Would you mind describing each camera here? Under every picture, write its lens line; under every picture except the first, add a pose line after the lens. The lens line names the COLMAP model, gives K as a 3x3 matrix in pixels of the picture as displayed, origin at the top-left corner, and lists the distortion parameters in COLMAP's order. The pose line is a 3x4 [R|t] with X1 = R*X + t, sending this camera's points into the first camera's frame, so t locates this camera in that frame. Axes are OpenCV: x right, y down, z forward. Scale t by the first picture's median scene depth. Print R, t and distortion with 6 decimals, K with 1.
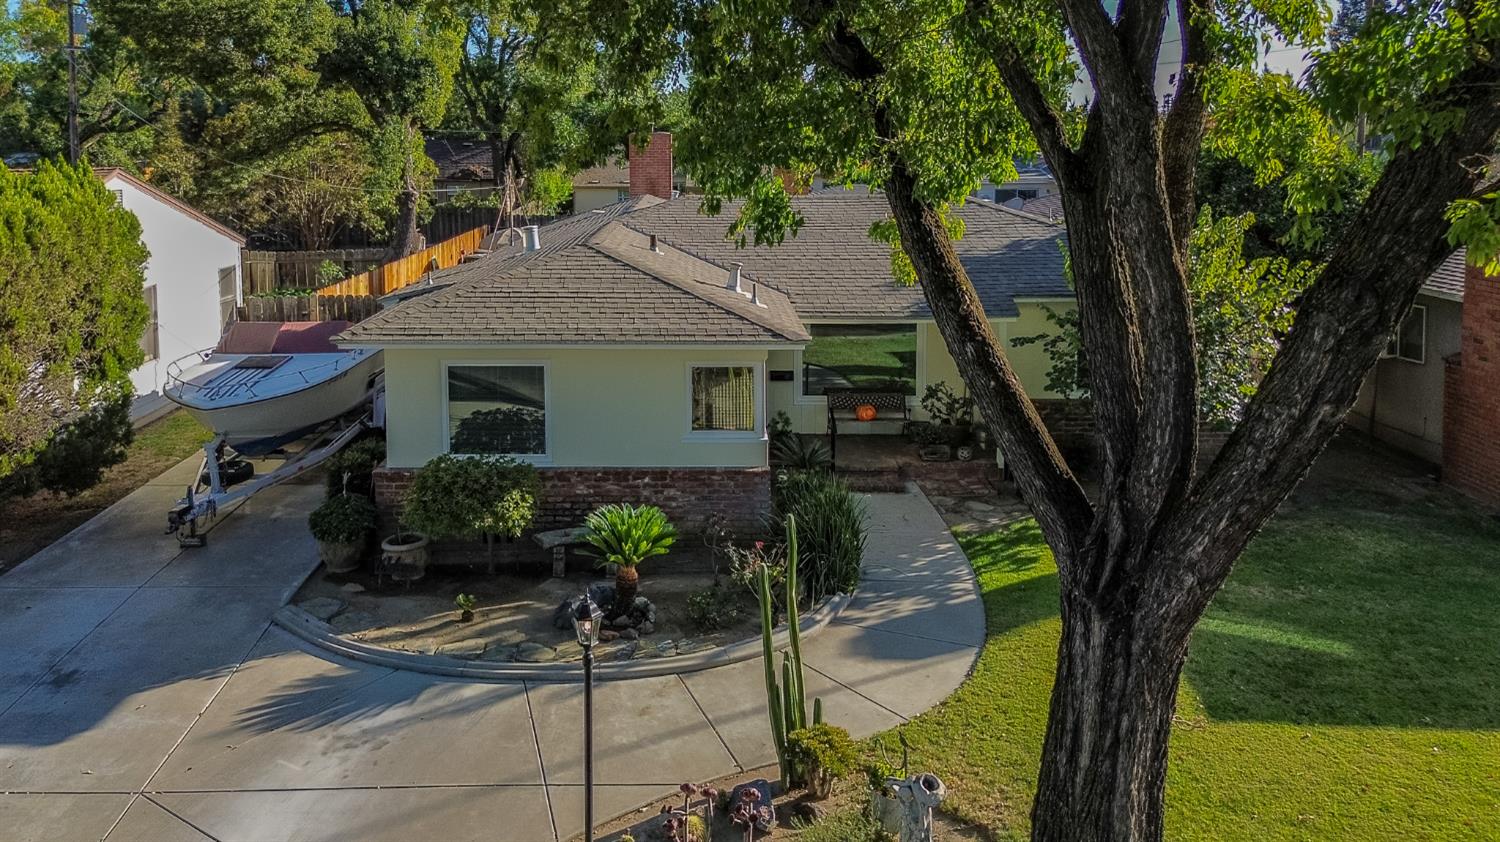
lens RADIAL K [[1065.9, 0, 759.9], [0, 1065.9, 398.5], [0, 0, 1]] dist [0.069568, -0.061780]
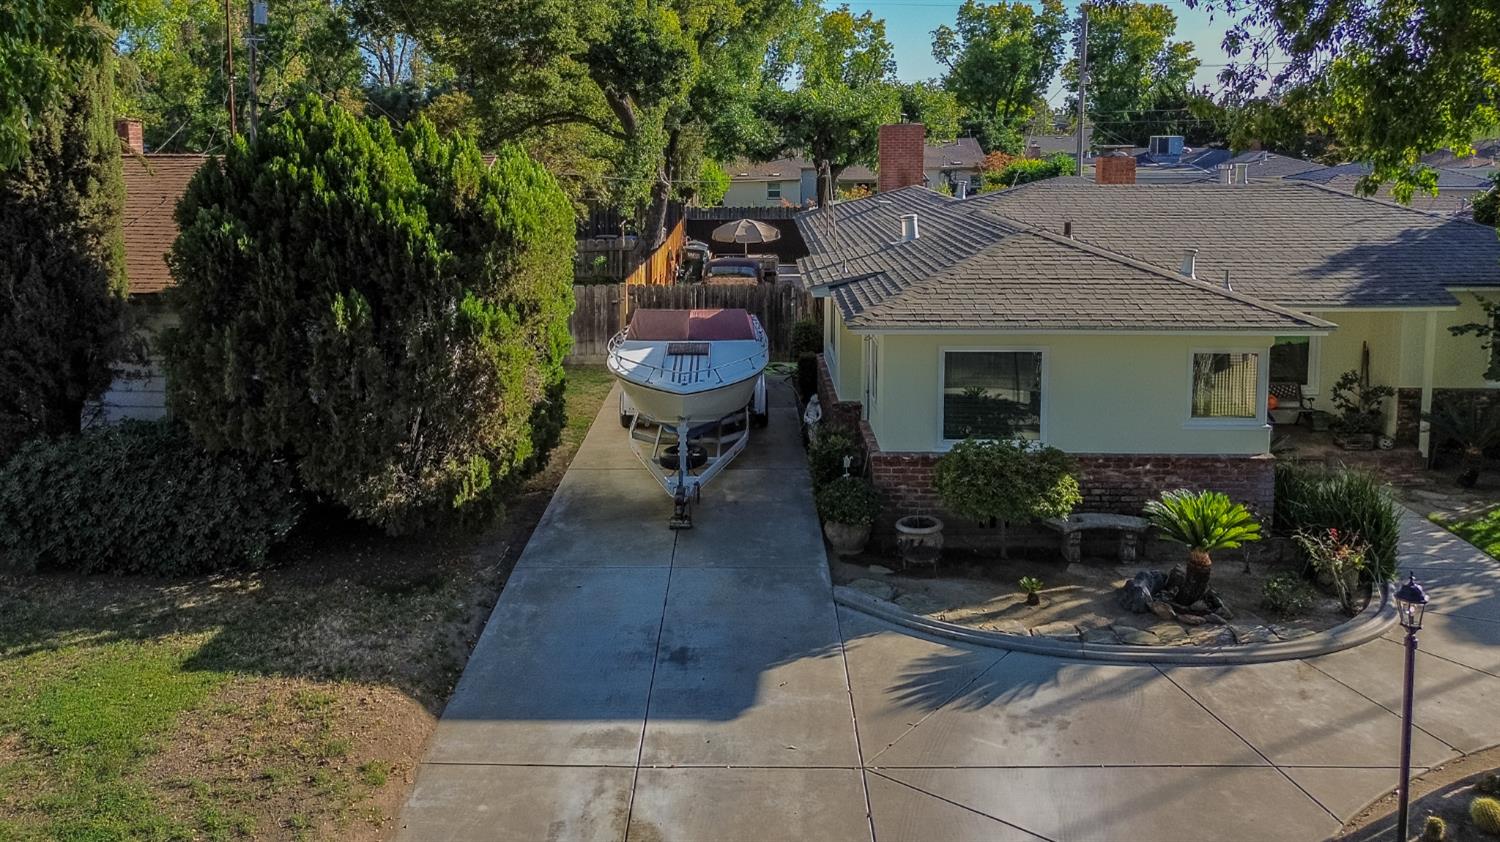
lens RADIAL K [[1041.6, 0, 750.0], [0, 1041.6, 421.0], [0, 0, 1]] dist [0.056324, -0.052569]
pose [[0.999936, 0.005080, 0.010133, -0.578796], [-0.005348, 0.999631, 0.026639, 0.011170], [-0.009994, -0.026691, 0.999594, 0.025577]]
